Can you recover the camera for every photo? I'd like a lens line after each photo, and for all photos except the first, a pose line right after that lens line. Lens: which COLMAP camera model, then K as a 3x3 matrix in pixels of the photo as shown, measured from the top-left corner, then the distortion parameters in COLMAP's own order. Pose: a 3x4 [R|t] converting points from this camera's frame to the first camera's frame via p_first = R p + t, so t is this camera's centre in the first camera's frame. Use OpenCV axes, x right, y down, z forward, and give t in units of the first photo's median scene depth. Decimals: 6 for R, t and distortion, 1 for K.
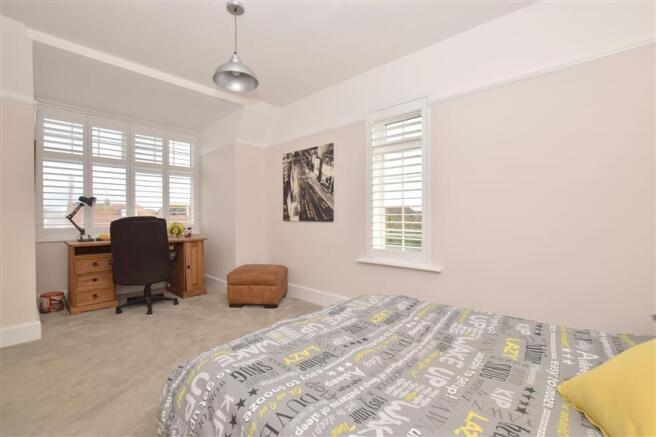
lens RADIAL K [[288.8, 0, 326.1], [0, 288.8, 217.6], [0, 0, 1]] dist [-0.000181, 0.000329]
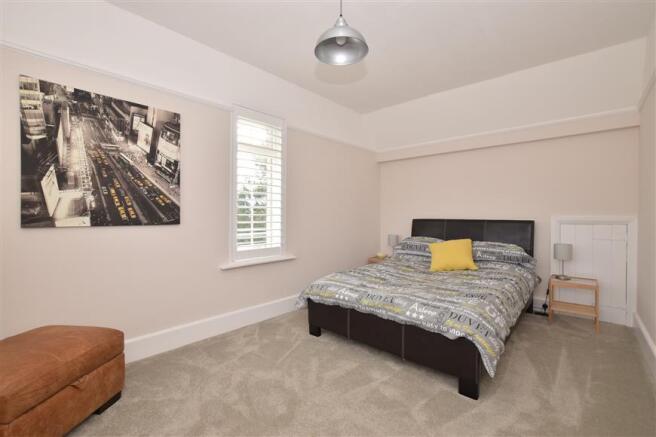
lens RADIAL K [[288.8, 0, 326.8], [0, 288.8, 219.0], [0, 0, 1]] dist [-0.000181, 0.000329]
pose [[-0.006470, -0.012337, 0.999903, -0.658947], [0.008123, 0.999890, 0.012389, -0.004910], [-0.999946, 0.008202, -0.006369, 0.608493]]
